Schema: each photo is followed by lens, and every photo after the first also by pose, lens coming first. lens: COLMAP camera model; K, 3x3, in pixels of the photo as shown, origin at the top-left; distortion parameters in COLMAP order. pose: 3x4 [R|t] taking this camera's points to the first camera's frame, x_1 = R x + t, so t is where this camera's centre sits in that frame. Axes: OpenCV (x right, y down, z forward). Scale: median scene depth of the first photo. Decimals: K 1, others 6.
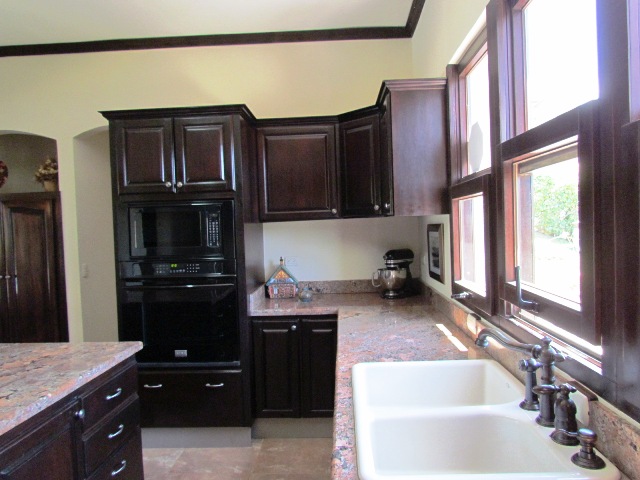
lens RADIAL K [[458.4, 0, 323.3], [0, 458.4, 240.0], [0, 0, 1]] dist [-0.033842, 0.005374]
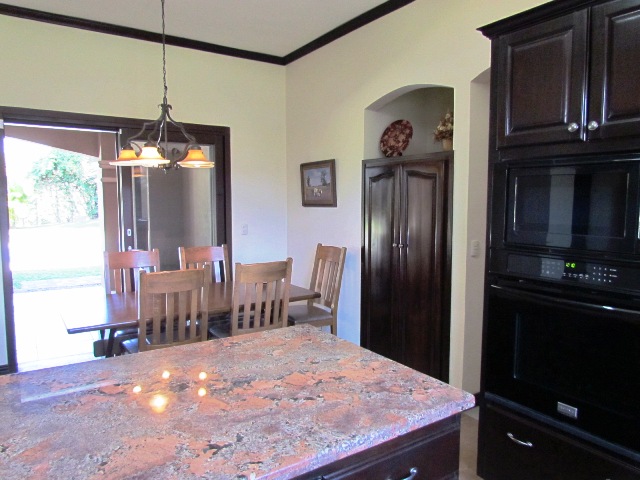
lens RADIAL K [[458.4, 0, 317.1], [0, 458.4, 242.4], [0, 0, 1]] dist [-0.033842, 0.005374]
pose [[0.588075, 0.106633, -0.801746, -0.049937], [-0.038226, 0.993828, 0.104141, -0.022429], [0.807903, -0.030595, 0.588521, 0.384087]]
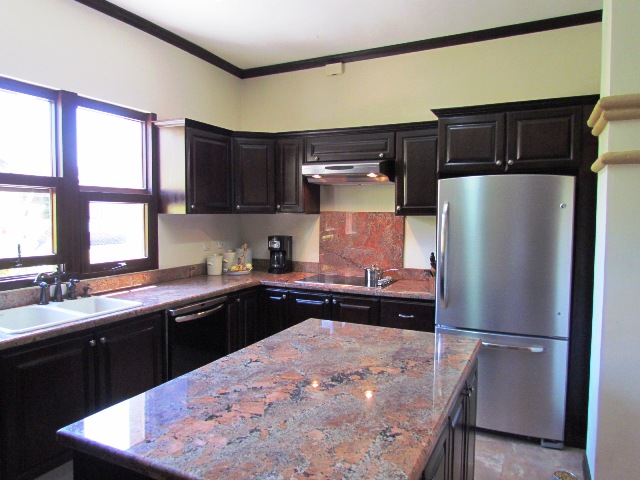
lens RADIAL K [[458.4, 0, 319.2], [0, 458.4, 239.3], [0, 0, 1]] dist [-0.033842, 0.005374]
pose [[-0.917129, -0.006536, 0.398536, -0.717088], [0.023461, 0.997247, 0.070346, -0.030436], [-0.397898, 0.073867, -0.914451, 1.070559]]
